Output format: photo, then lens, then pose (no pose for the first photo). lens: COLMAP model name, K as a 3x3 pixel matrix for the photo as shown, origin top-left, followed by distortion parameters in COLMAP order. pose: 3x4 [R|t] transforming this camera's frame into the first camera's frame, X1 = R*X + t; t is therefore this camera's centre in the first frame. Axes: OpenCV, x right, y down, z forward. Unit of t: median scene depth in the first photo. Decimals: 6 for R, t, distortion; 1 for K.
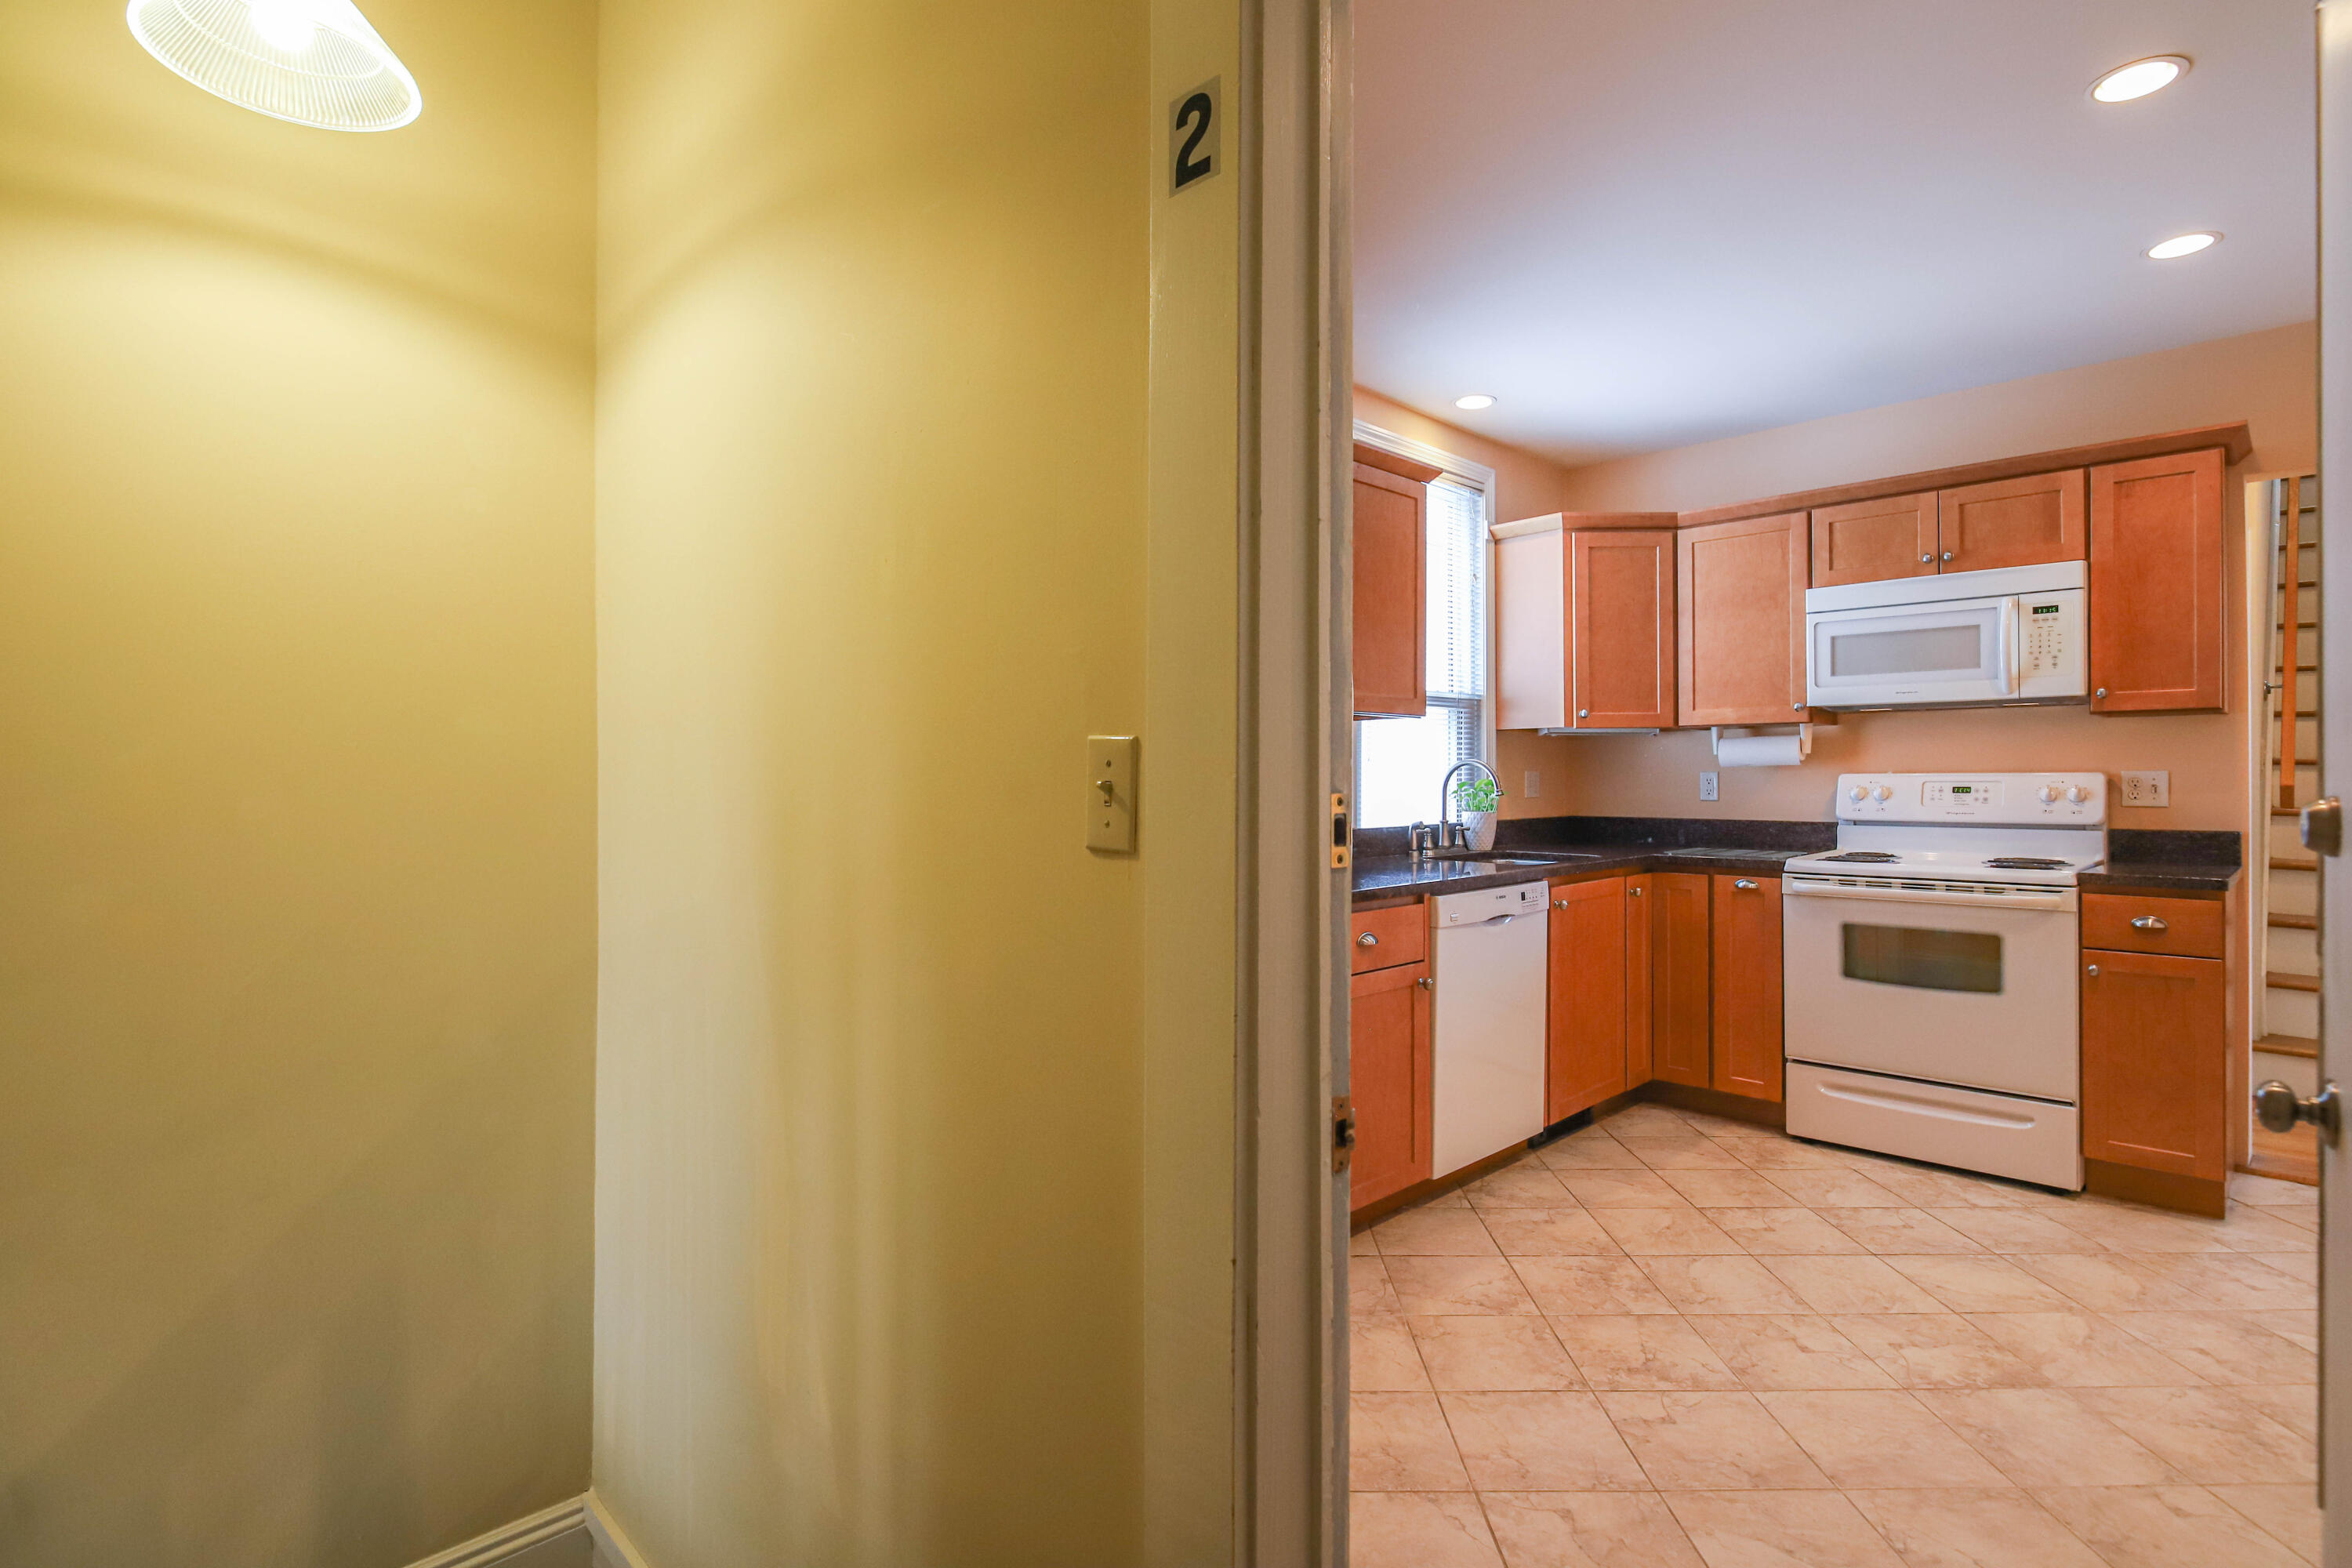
lens RADIAL K [[1132.6, 0, 1196.9], [0, 1132.6, 773.9], [0, 0, 1]] dist [0.002039, -0.005439]
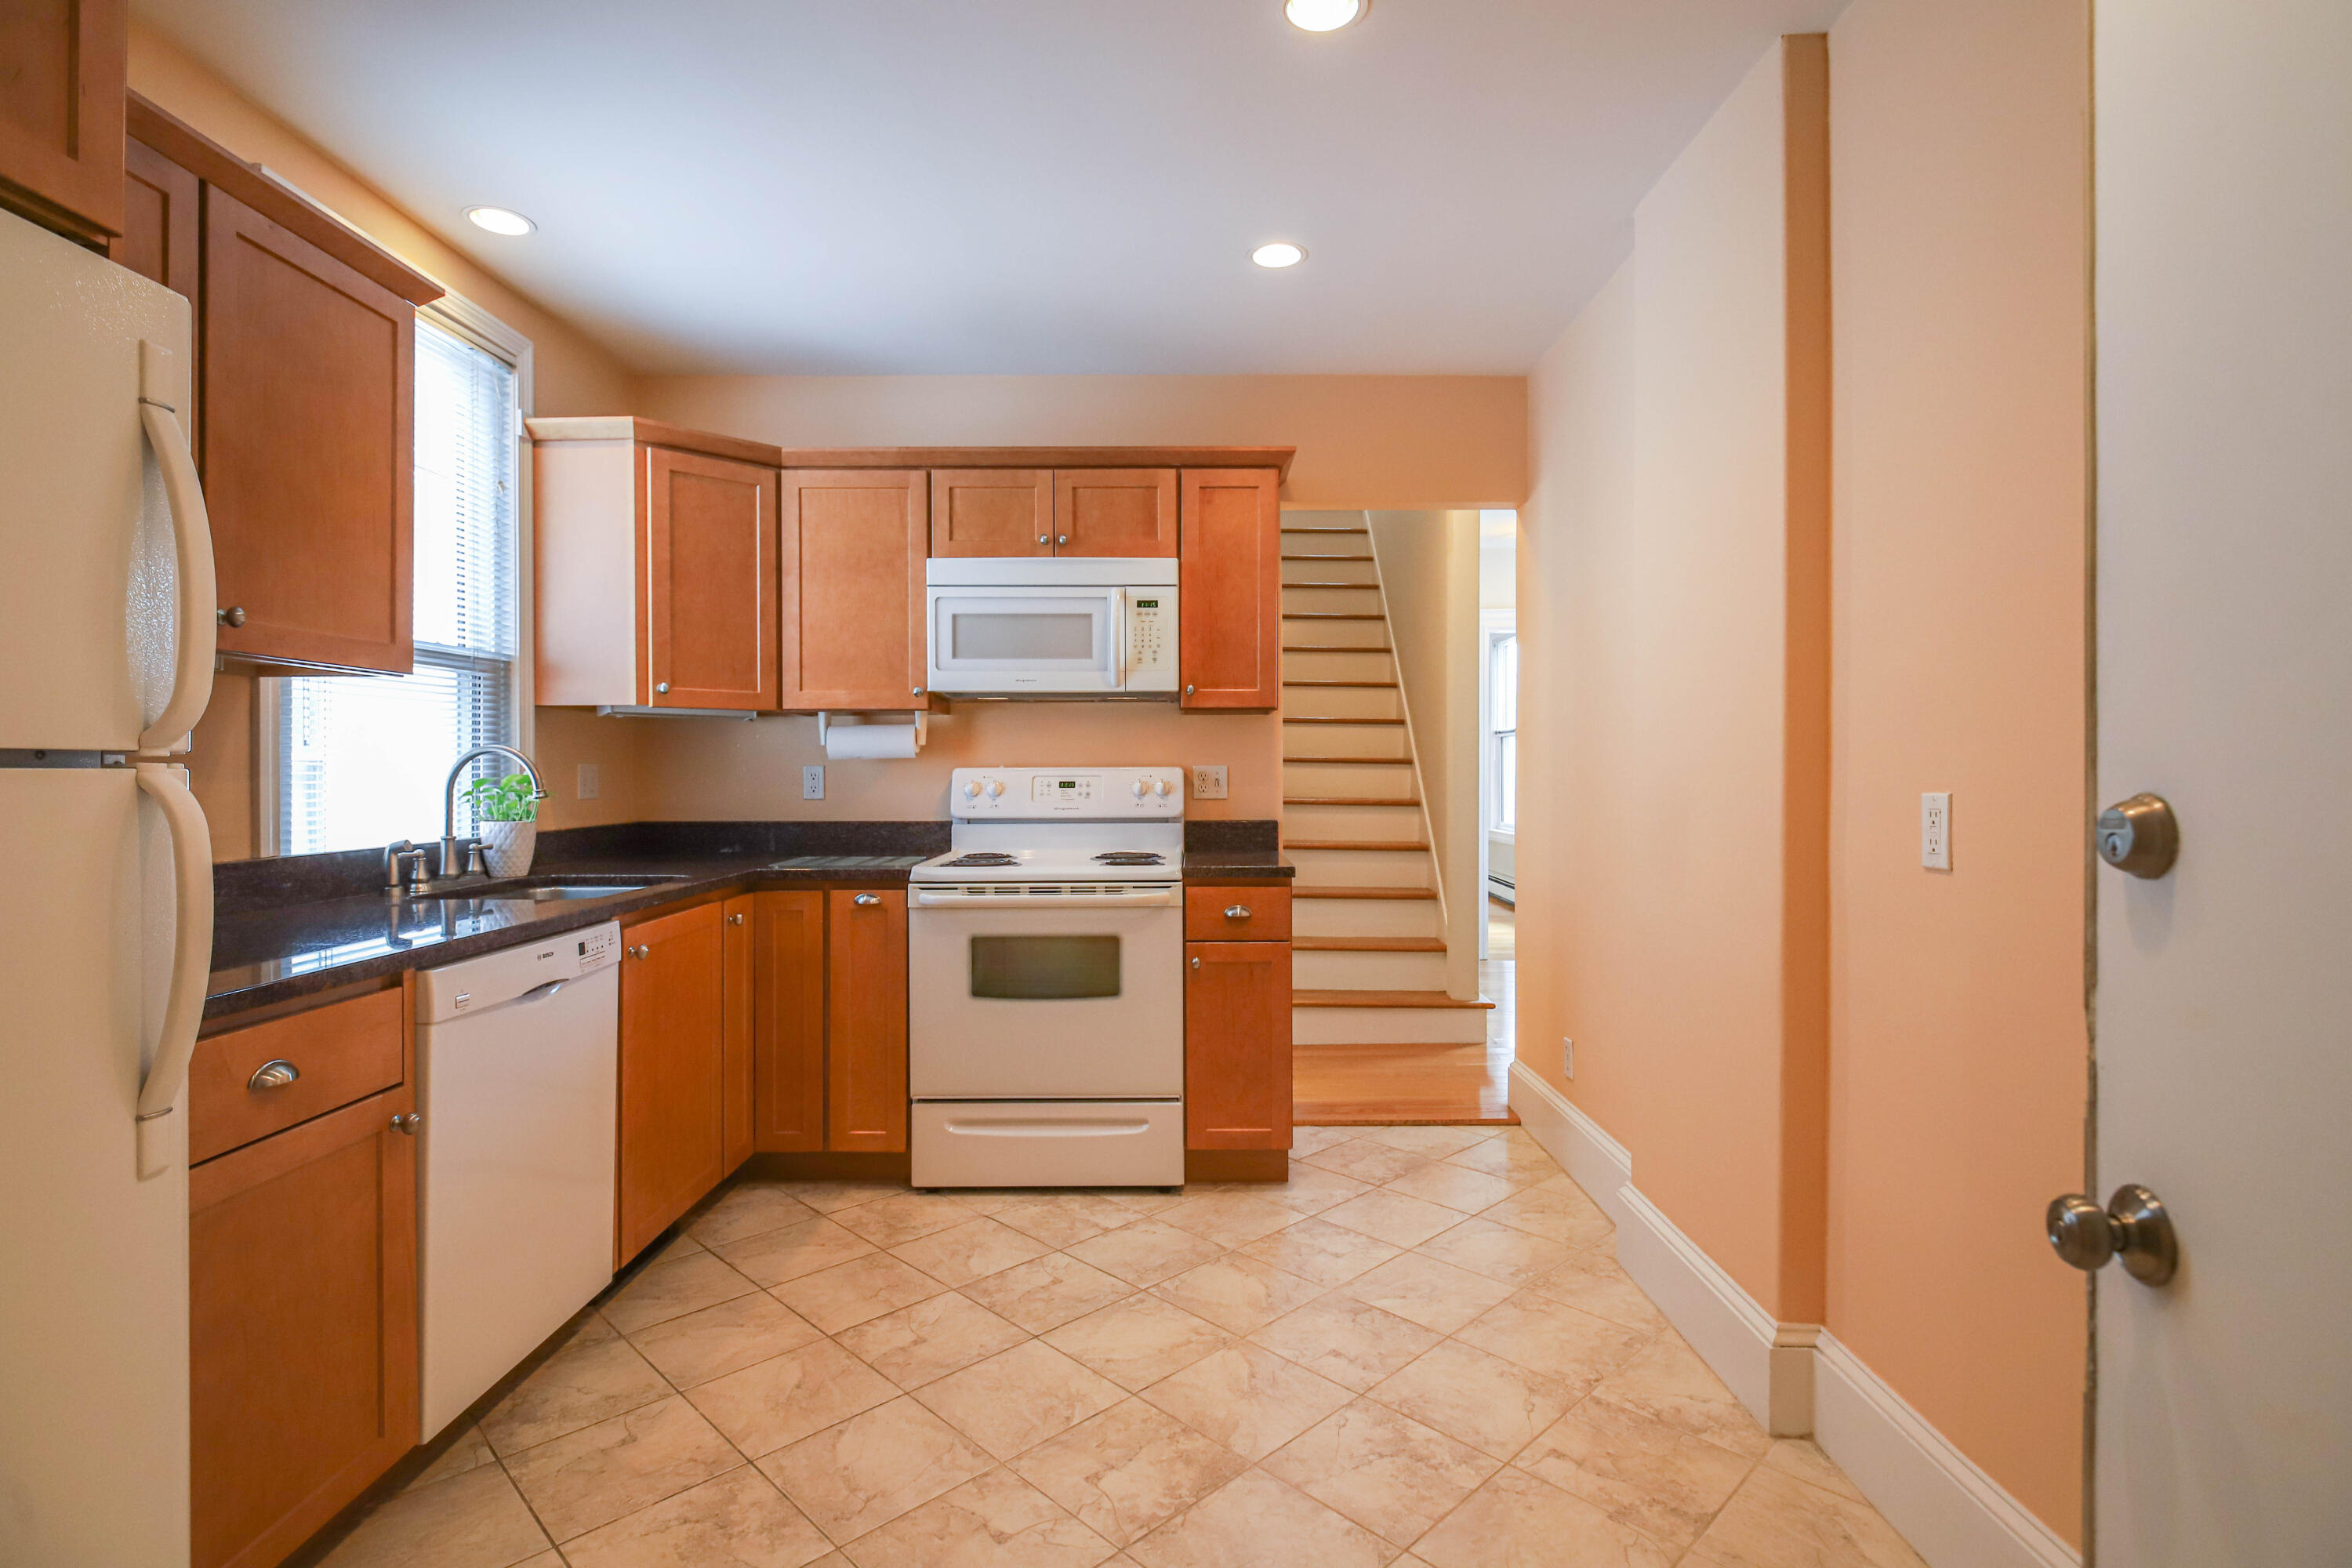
lens RADIAL K [[1139.5, 0, 1181.6], [0, 1139.5, 773.1], [0, 0, 1]] dist [0.000879, -0.003972]
pose [[0.712138, -0.000617, 0.702039, 0.063424], [-0.001671, 0.999995, 0.002575, 0.001607], [-0.702038, -0.003007, 0.712134, 0.254929]]
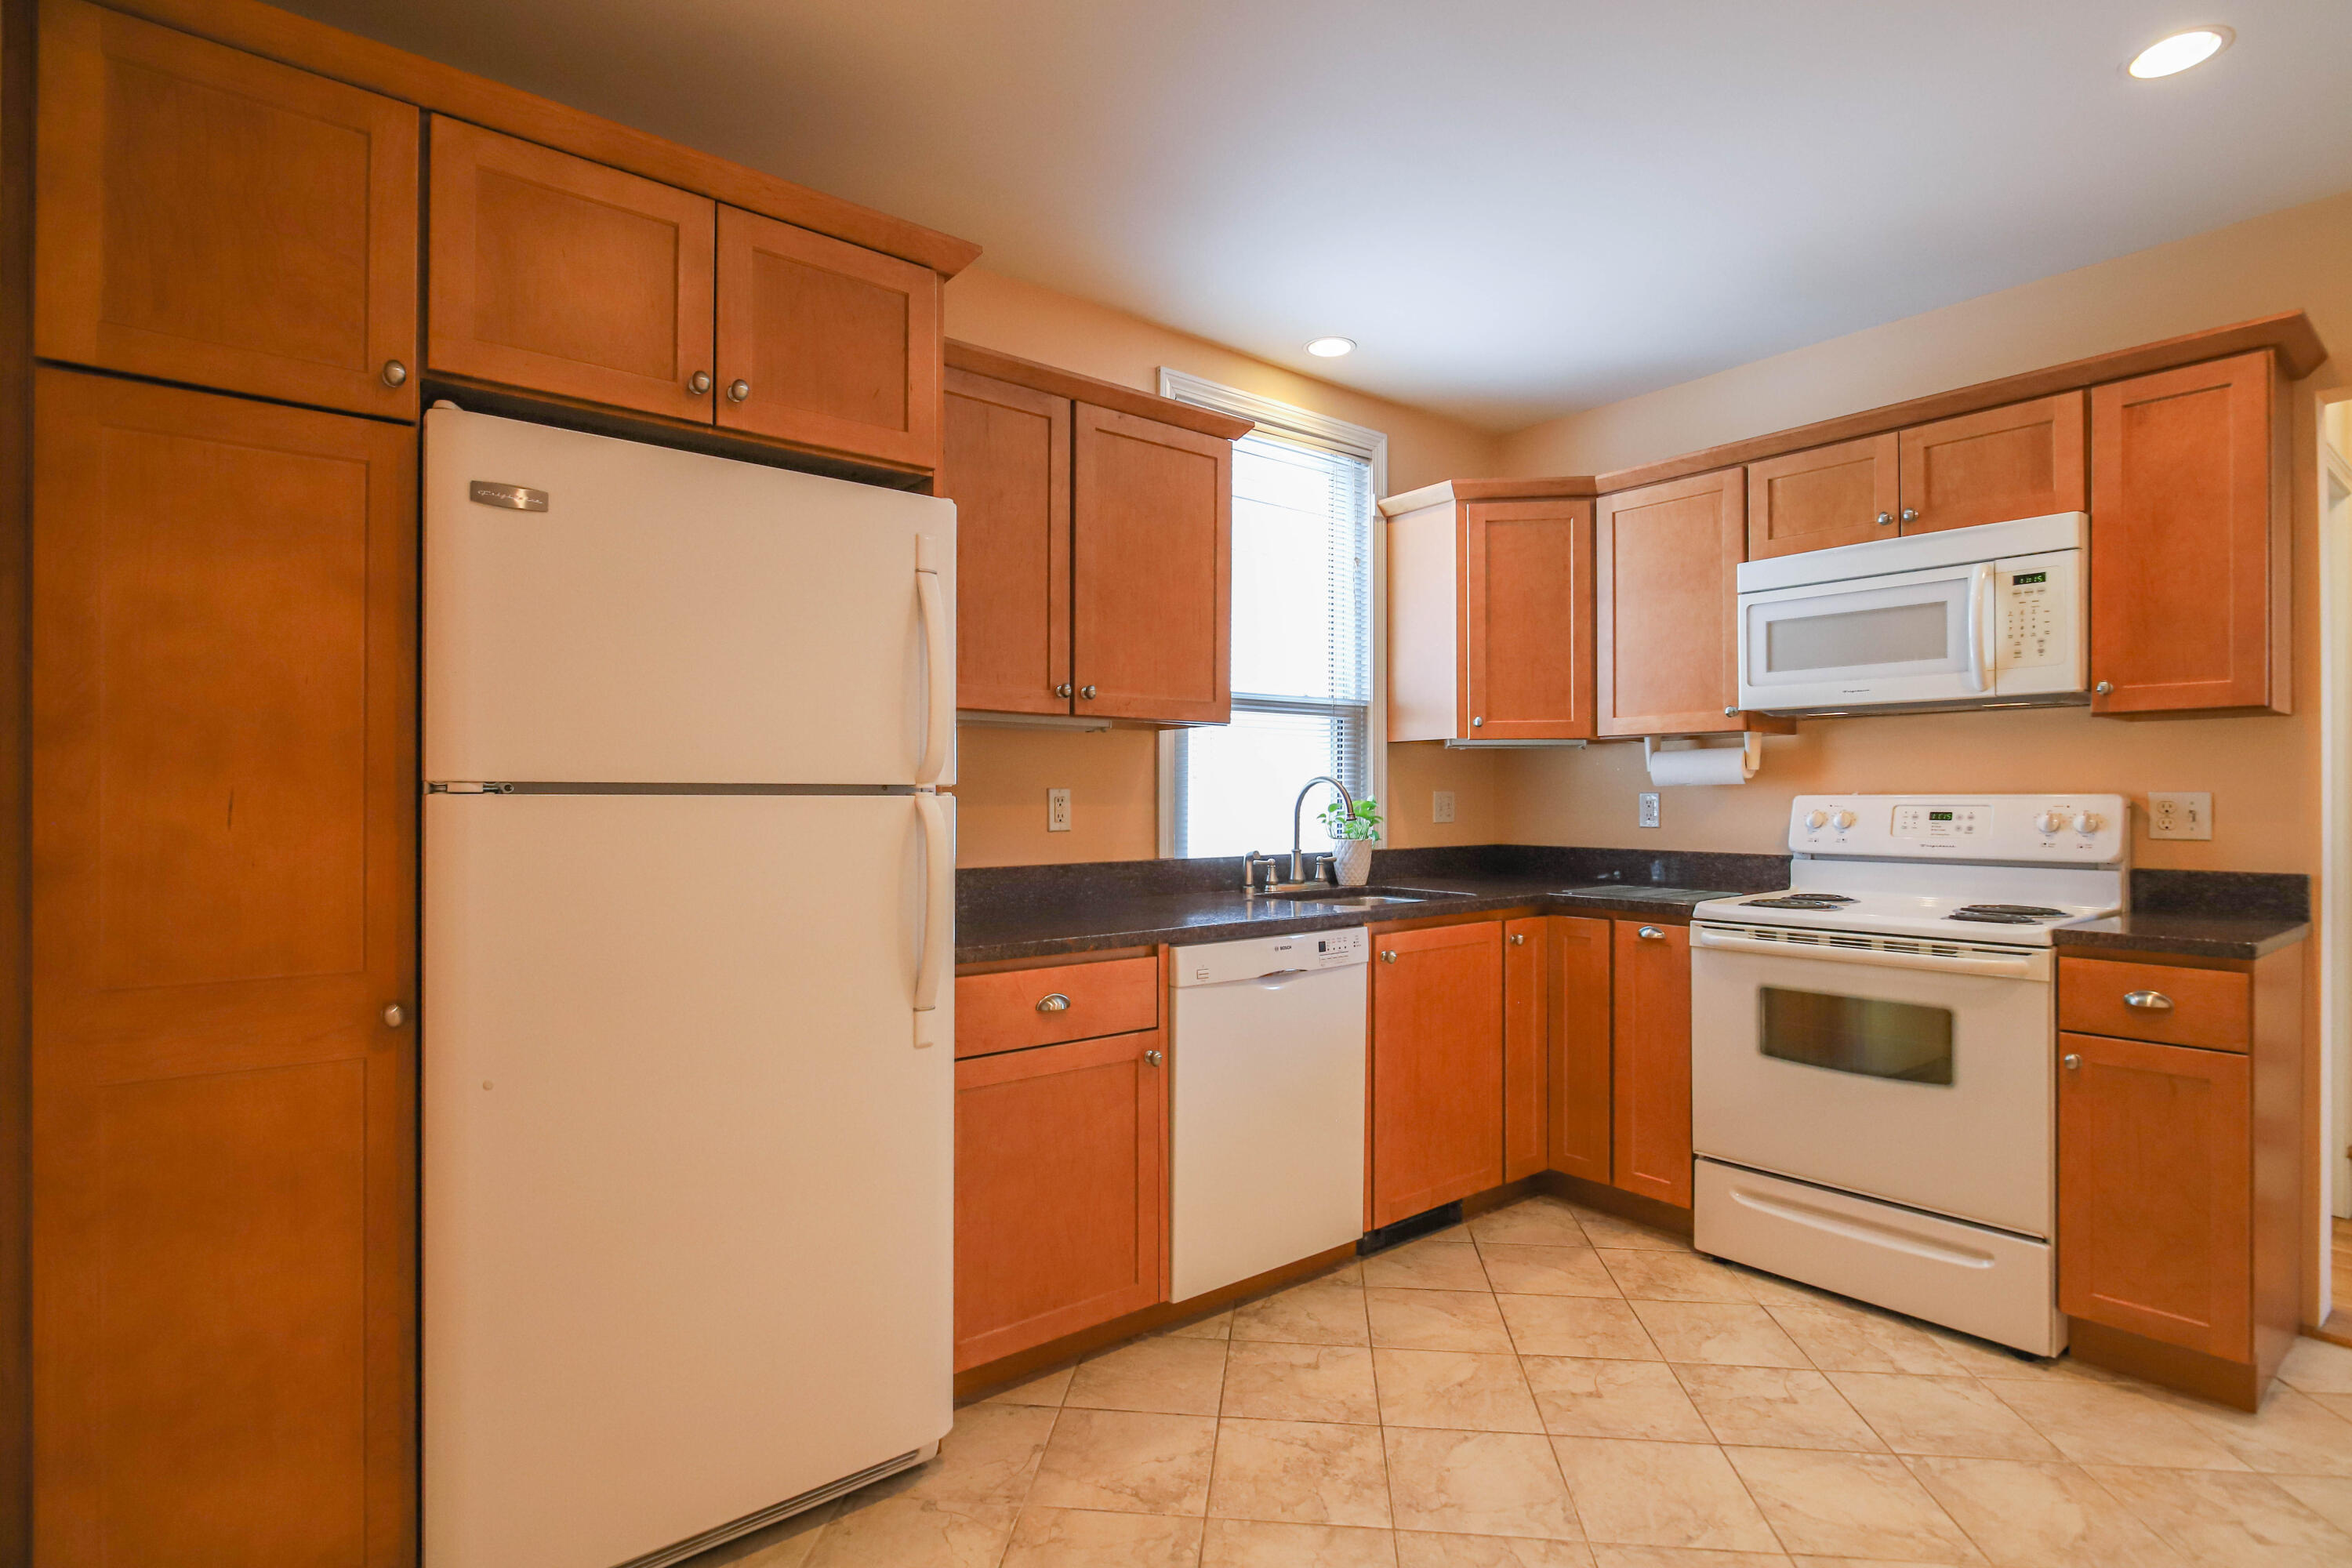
lens RADIAL K [[1141.5, 0, 1188.0], [0, 1141.5, 795.2], [0, 0, 1]] dist [-0.000242, -0.003356]
pose [[0.994487, 0.002706, -0.104821, 0.262852], [-0.002661, 0.999996, 0.000569, 0.000681], [0.104822, -0.000287, 0.994491, 0.177382]]
